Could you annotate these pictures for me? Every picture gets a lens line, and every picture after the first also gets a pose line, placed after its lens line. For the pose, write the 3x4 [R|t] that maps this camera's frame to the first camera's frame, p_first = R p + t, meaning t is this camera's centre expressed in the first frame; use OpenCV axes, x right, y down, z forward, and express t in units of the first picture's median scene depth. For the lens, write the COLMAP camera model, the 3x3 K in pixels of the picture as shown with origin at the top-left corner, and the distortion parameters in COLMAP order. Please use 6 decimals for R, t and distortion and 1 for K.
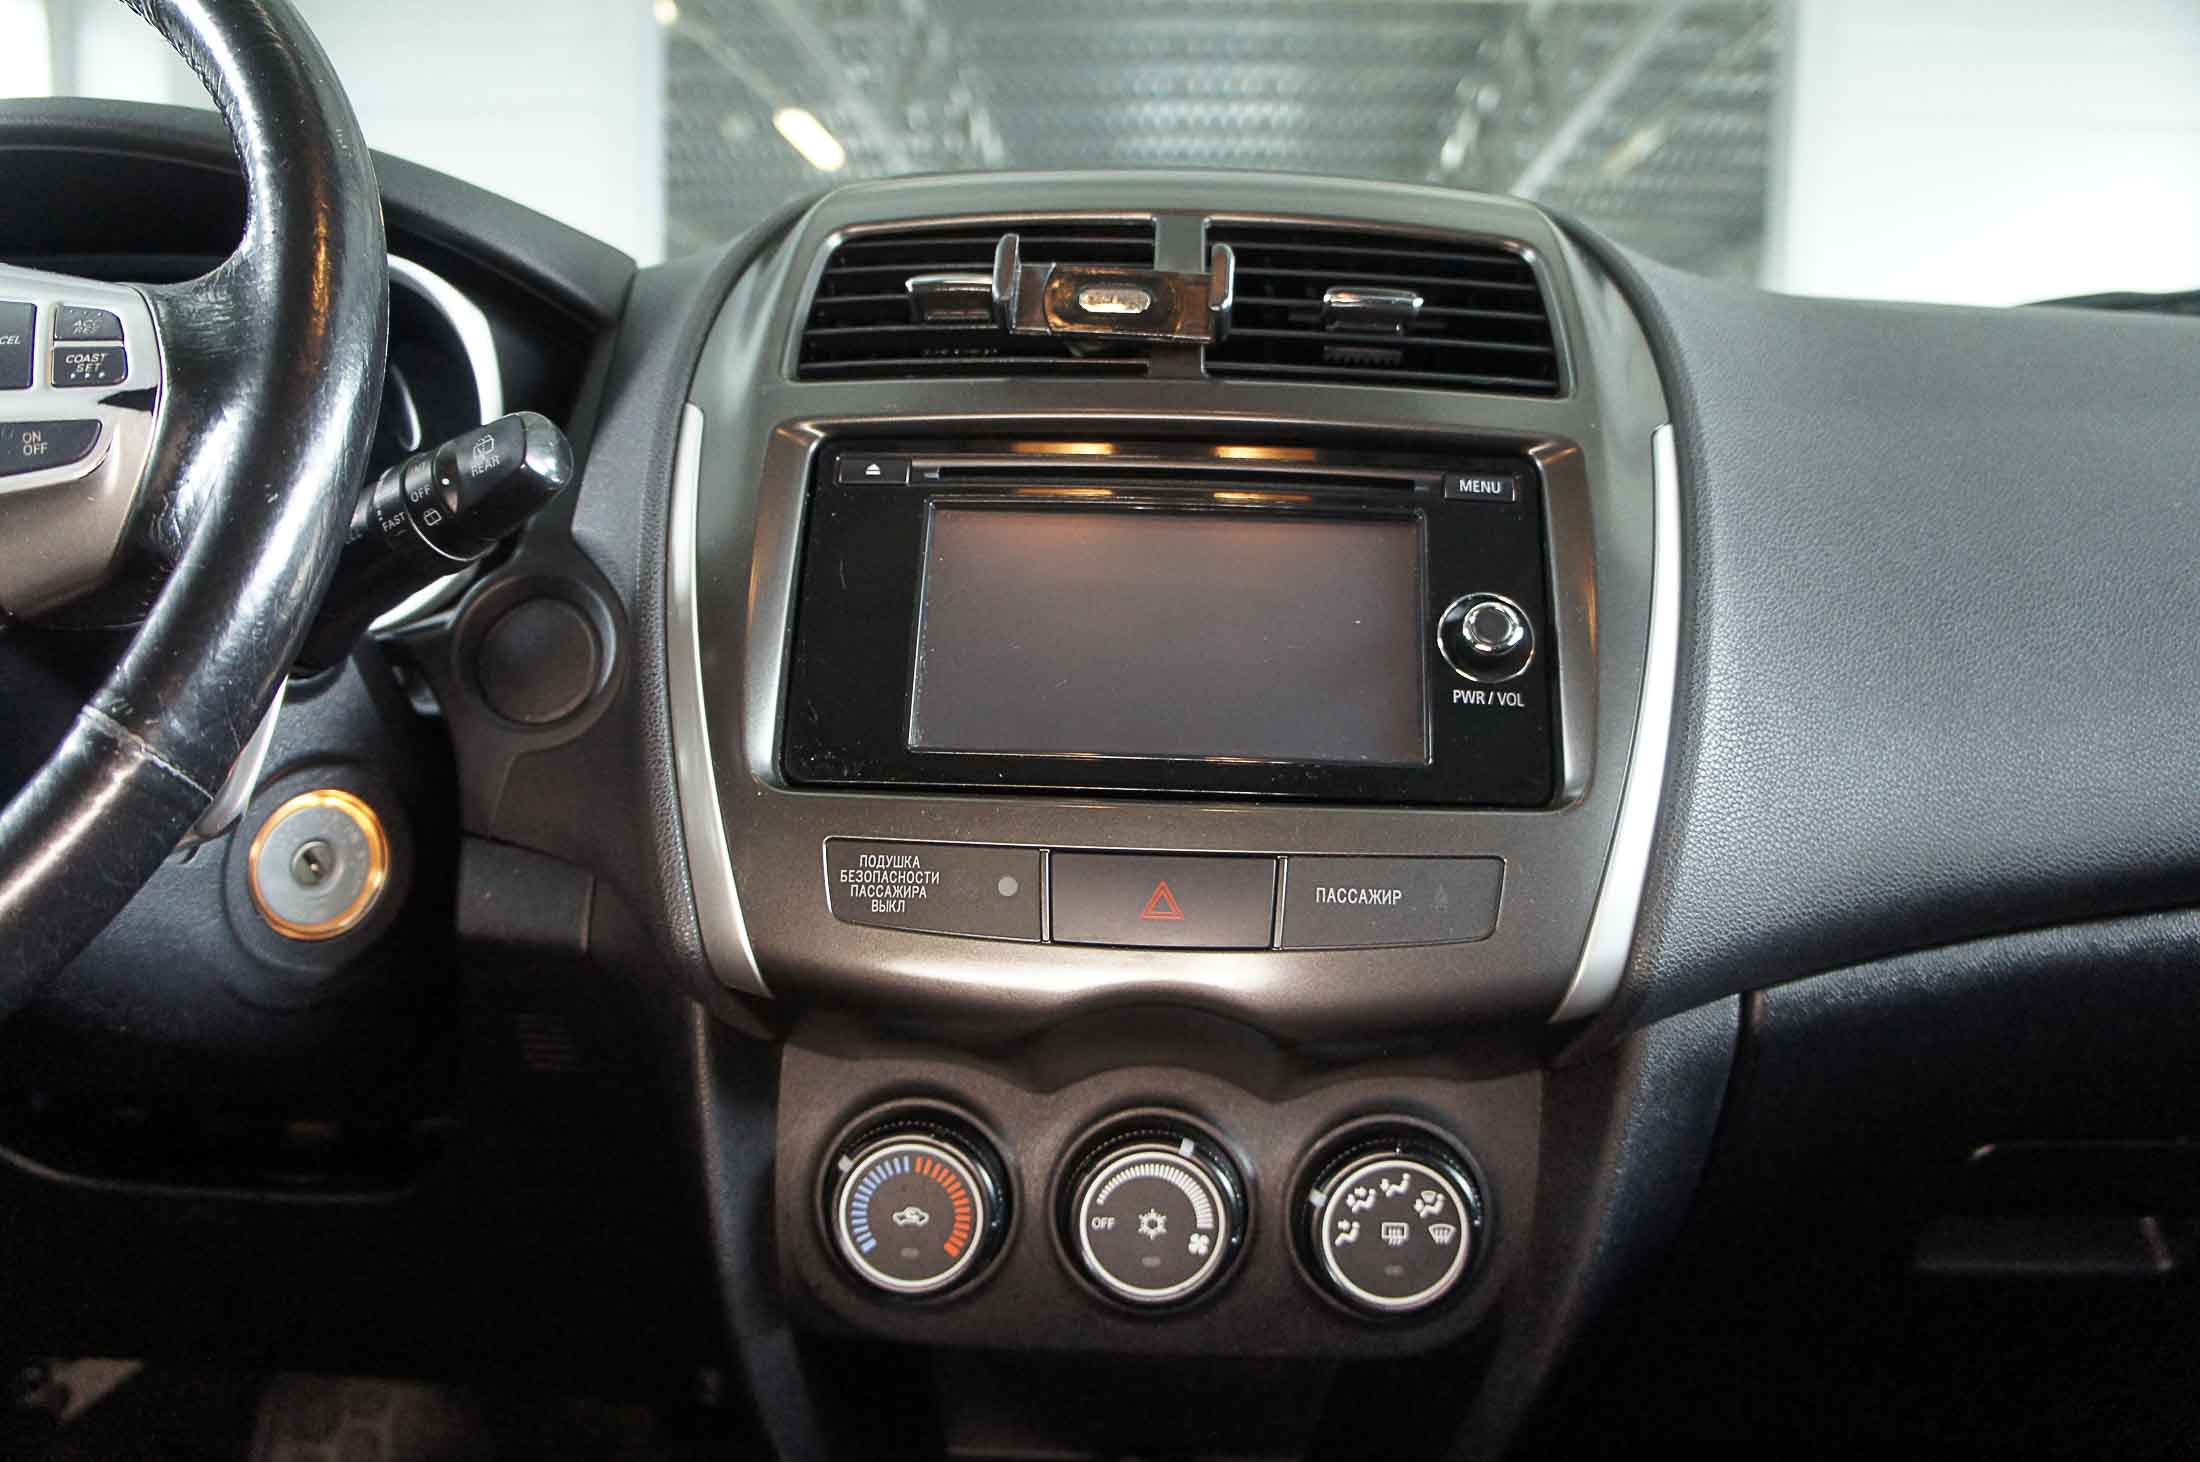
lens RADIAL K [[1857.7, 0, 1100.0], [0, 1857.7, 731.0], [0, 0, 1]] dist [-0.158504, 0.170346]
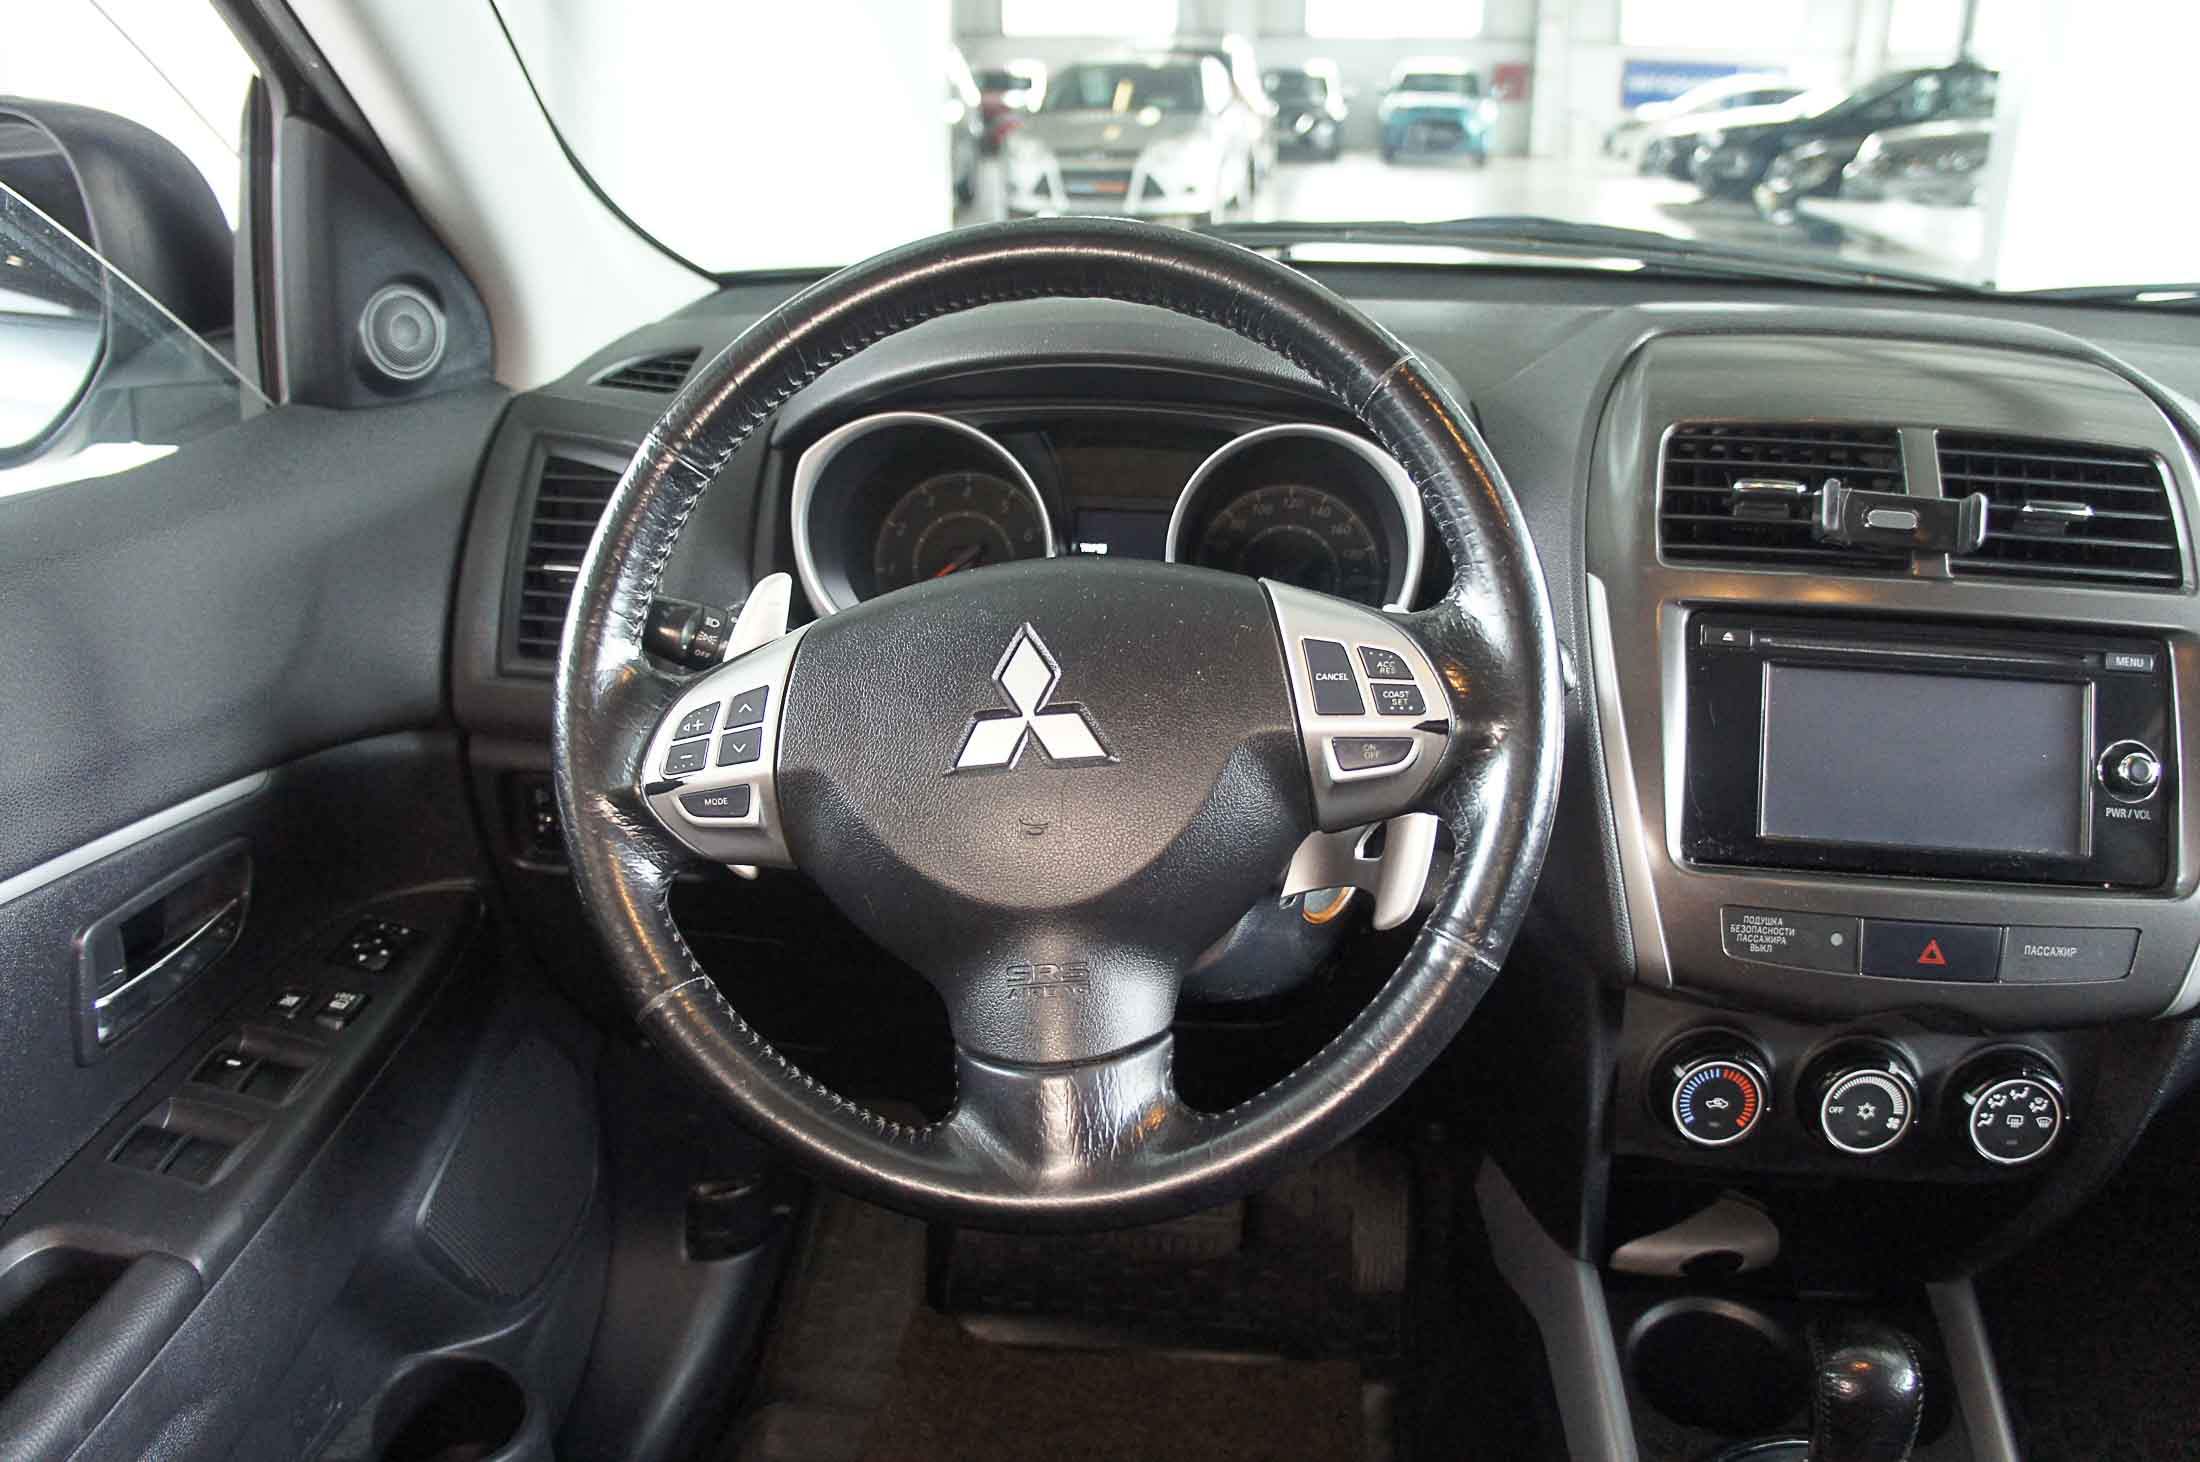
lens RADIAL K [[1723.0, 0, 1095.5], [0, 1723.0, 719.8], [0, 0, 1]] dist [-0.183958, 0.129393]
pose [[0.995126, 0.023399, -0.095791, -0.515461], [0.000766, 0.969575, 0.244793, -0.422292], [0.098605, -0.243673, 0.964832, -0.385832]]
